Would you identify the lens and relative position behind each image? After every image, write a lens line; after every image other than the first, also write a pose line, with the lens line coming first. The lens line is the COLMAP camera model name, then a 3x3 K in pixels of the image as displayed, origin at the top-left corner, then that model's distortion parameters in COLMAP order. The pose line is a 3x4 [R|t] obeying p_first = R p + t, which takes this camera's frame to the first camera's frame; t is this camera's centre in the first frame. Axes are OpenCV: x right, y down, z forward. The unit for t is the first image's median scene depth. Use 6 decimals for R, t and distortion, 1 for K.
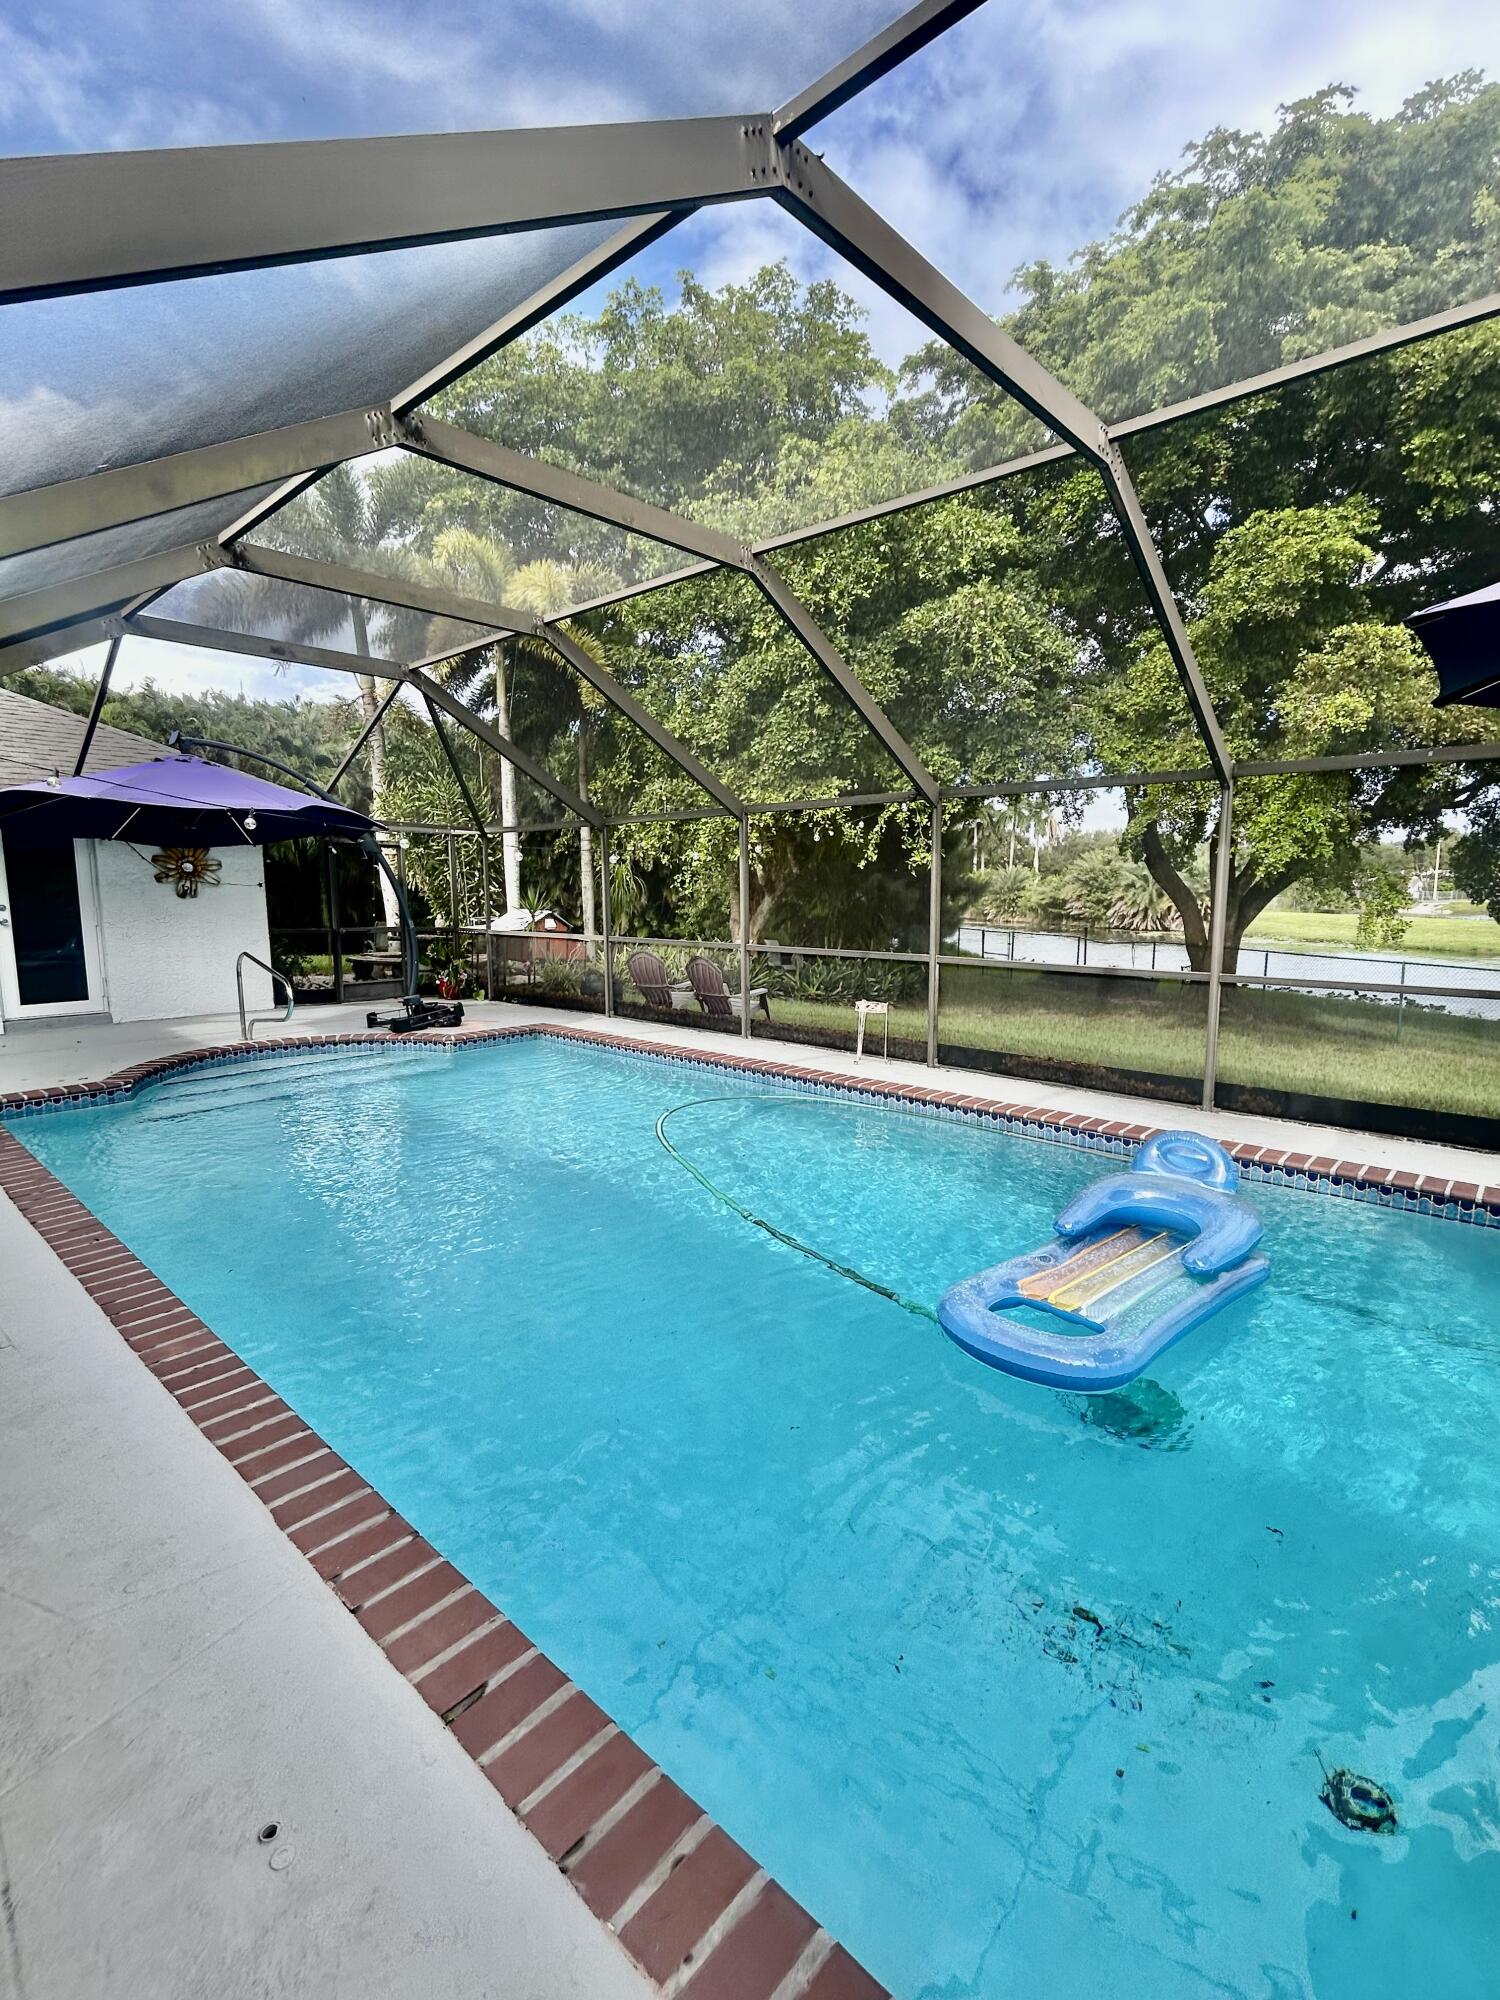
lens RADIAL K [[885.7, 0, 750.0], [0, 885.7, 1000.0], [0, 0, 1]] dist [0.001344, 0.000217]
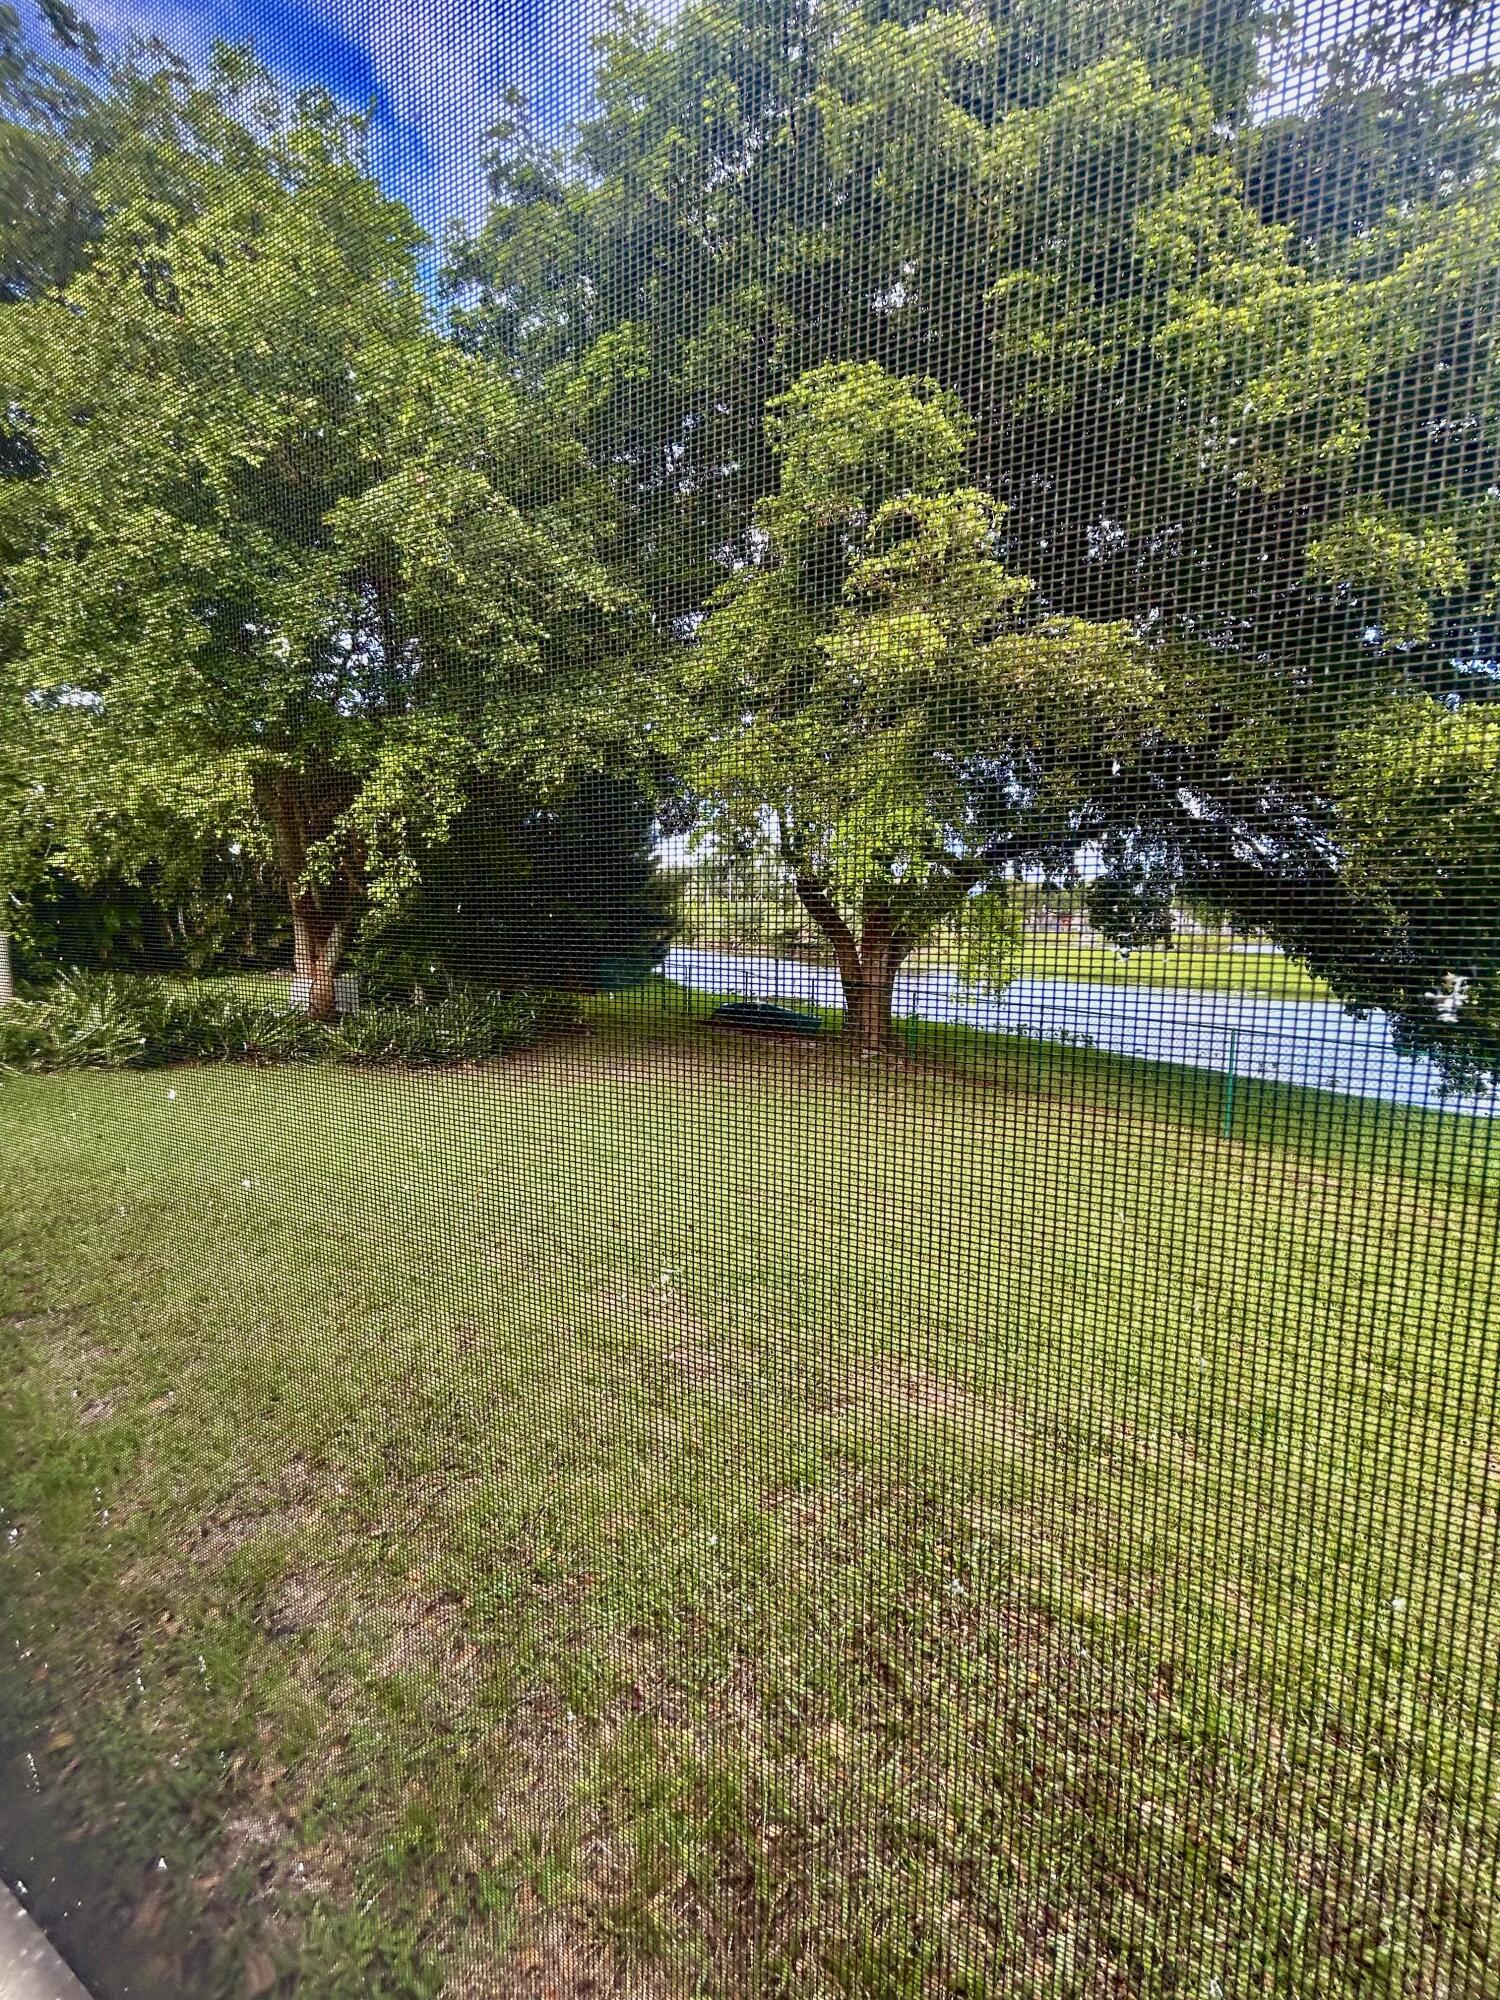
lens RADIAL K [[806.5, 0, 750.0], [0, 806.5, 1000.0], [0, 0, 1]] dist [-0.000164, -0.000012]
pose [[0.962281, -0.018790, 0.271406, 0.163683], [0.025573, 0.999442, -0.021475, -0.026148], [-0.270851, 0.027606, 0.962225, 0.198085]]
